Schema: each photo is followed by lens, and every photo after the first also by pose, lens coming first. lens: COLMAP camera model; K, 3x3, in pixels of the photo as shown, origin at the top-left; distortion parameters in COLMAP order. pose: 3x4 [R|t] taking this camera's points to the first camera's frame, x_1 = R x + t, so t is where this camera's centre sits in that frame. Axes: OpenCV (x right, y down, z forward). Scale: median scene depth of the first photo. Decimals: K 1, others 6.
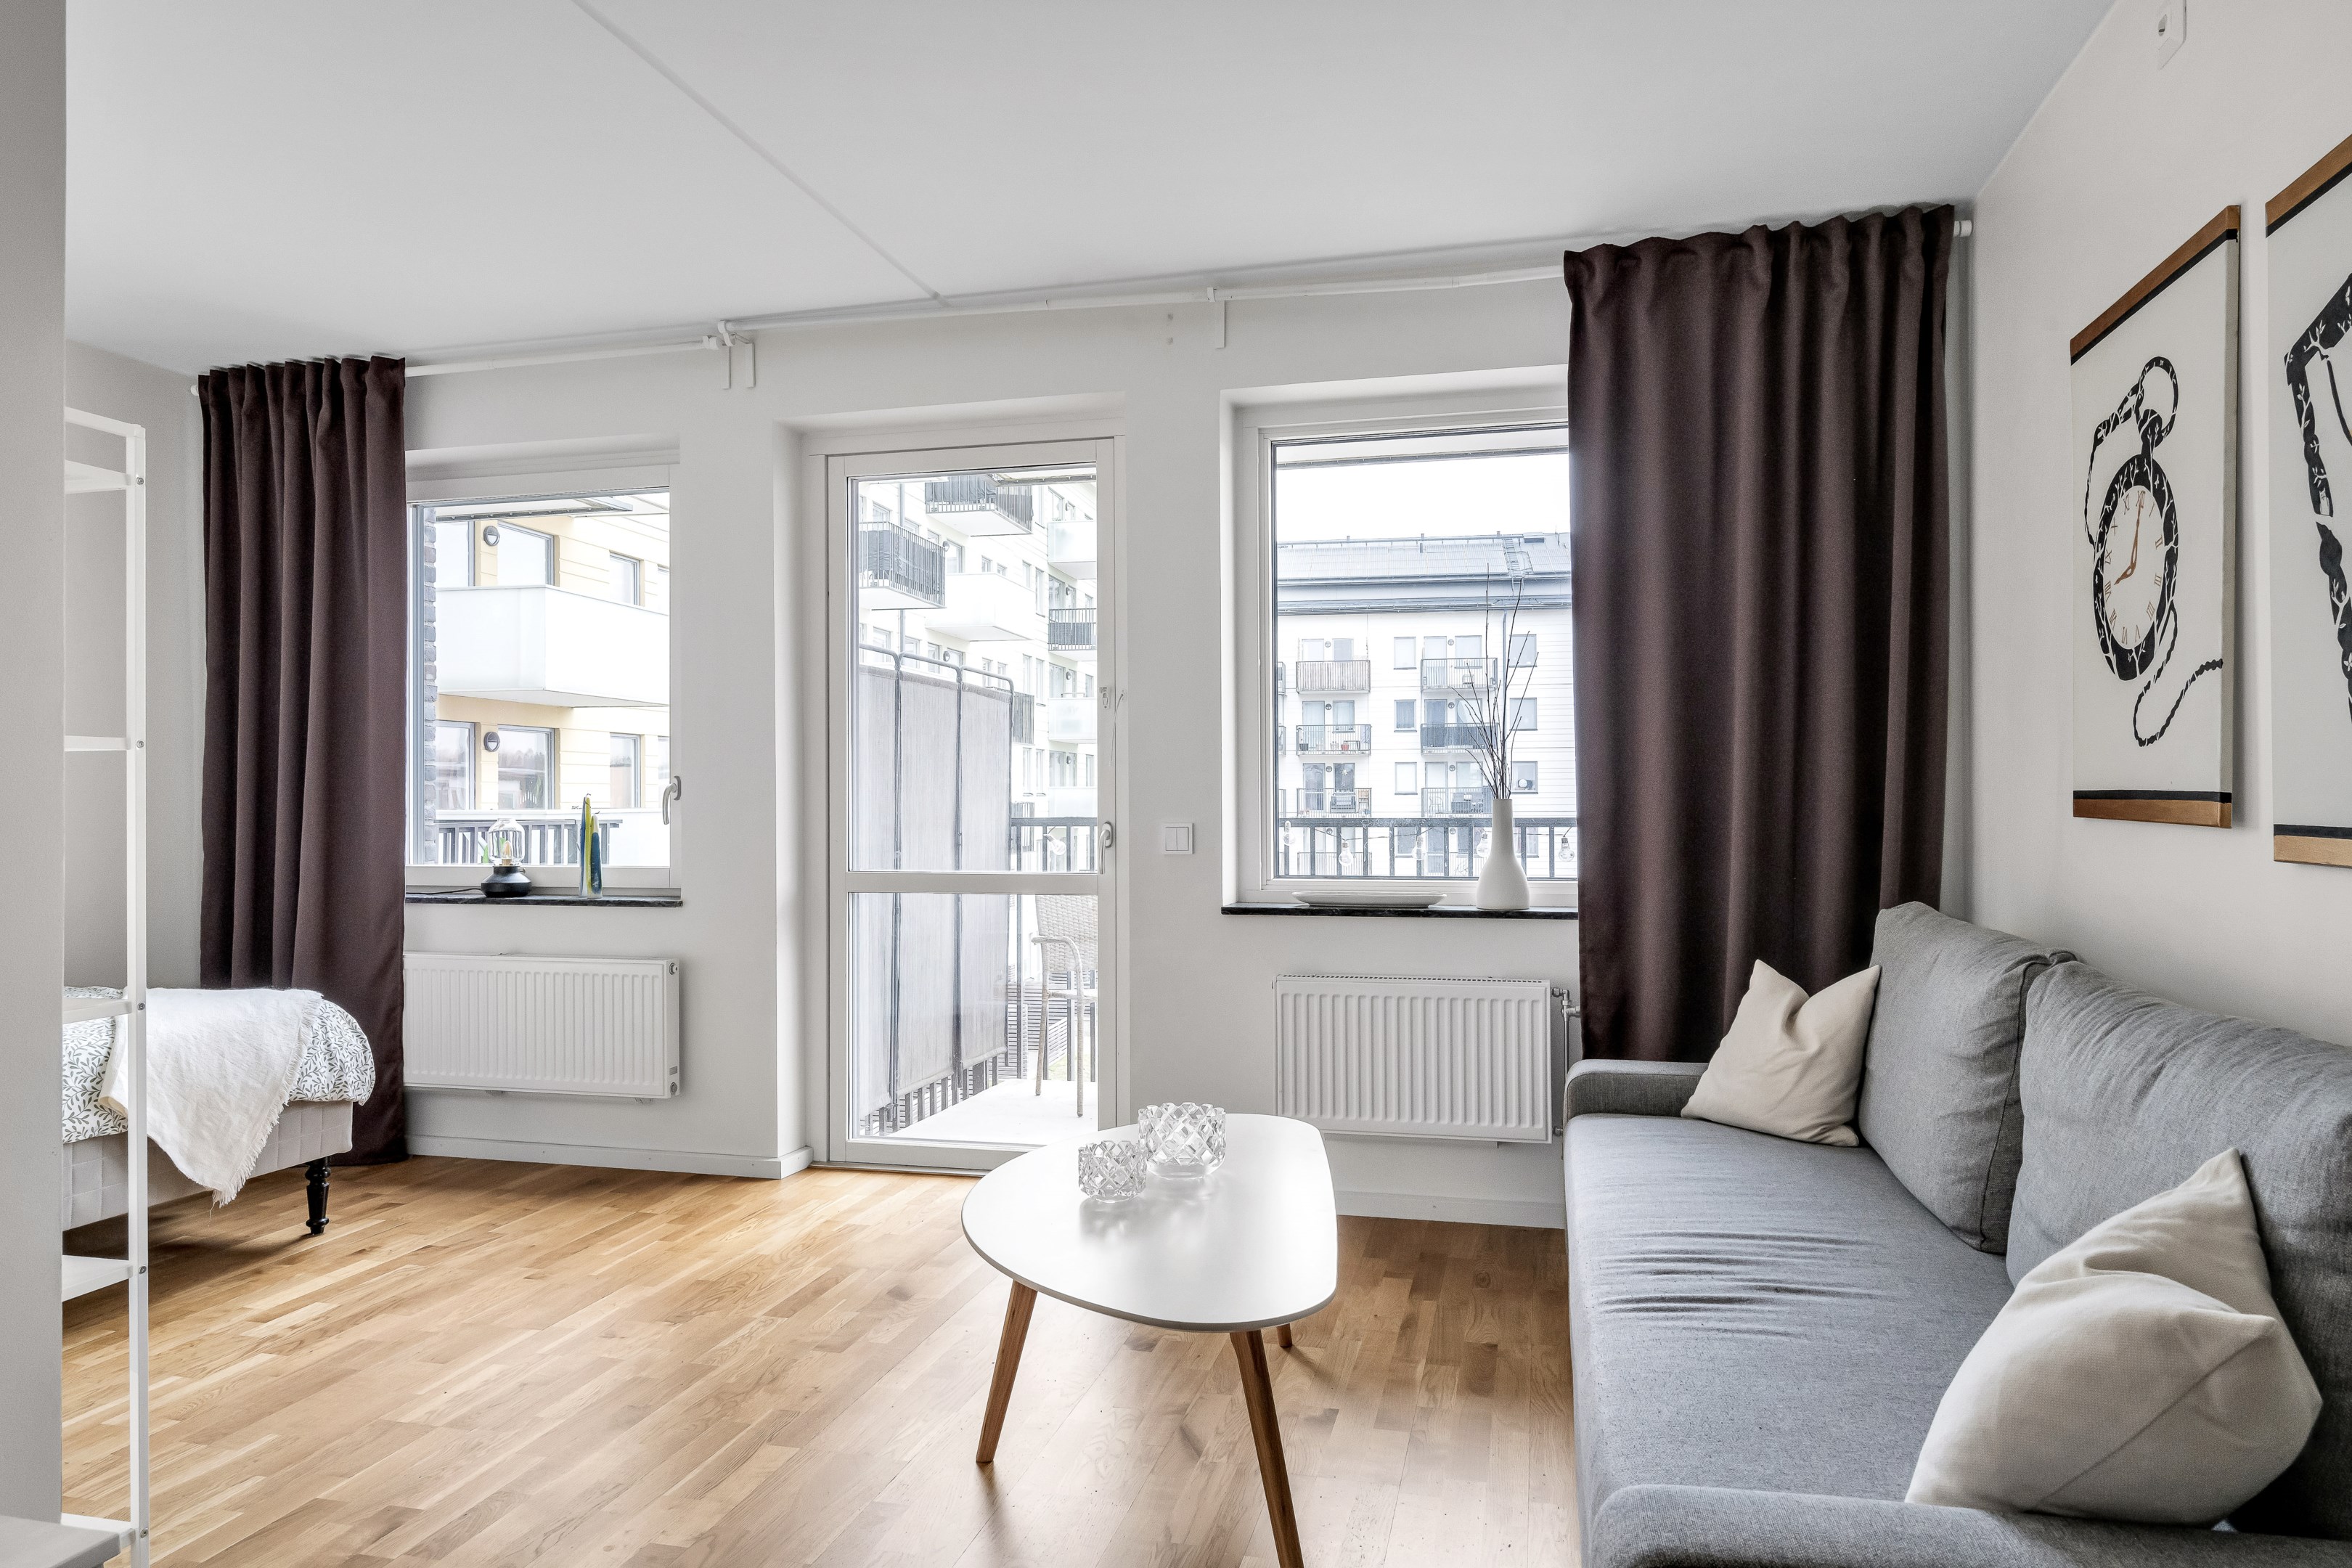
lens RADIAL K [[1452.6, 0, 1168.6], [0, 1452.6, 773.4], [0, 0, 1]] dist [0.011887, 0.000688]
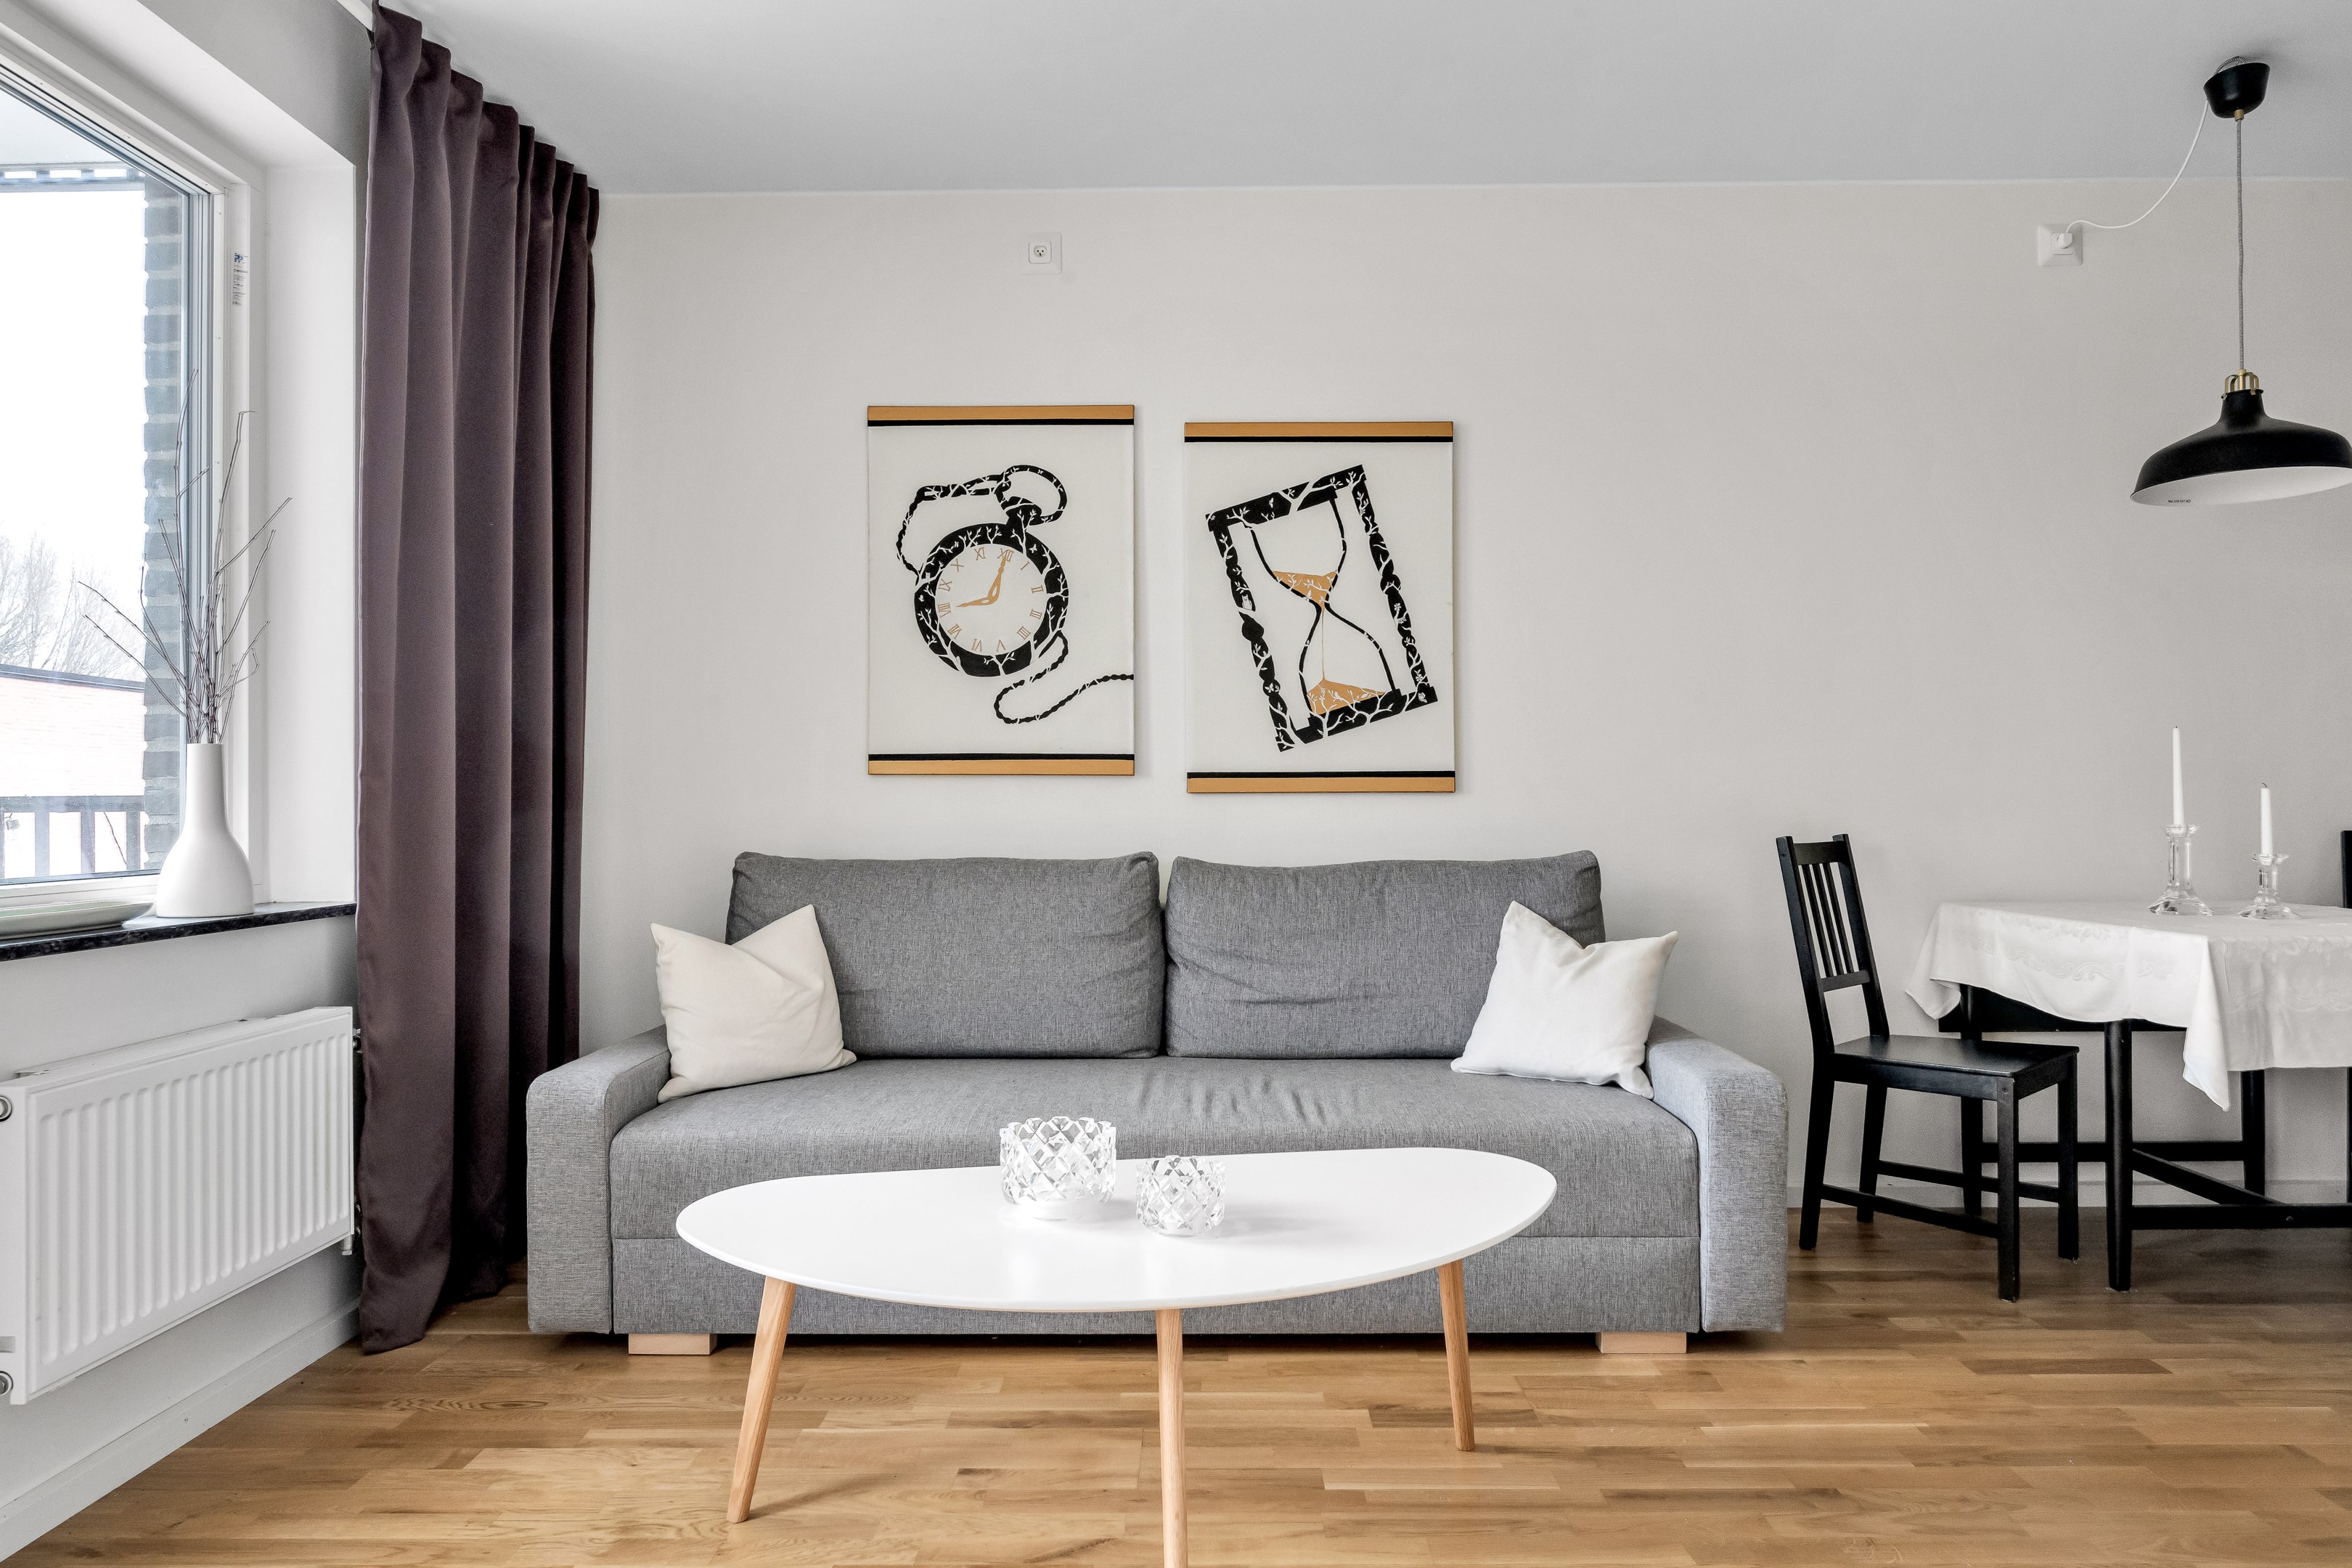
lens RADIAL K [[1452.6, 0, 1168.6], [0, 1452.6, 773.4], [0, 0, 1]] dist [0.011887, 0.000688]
pose [[-0.225972, 0.022021, 0.973885, -0.815152], [-0.011394, 0.999616, -0.025247, 0.068541], [-0.974067, -0.016802, -0.225635, 1.210606]]
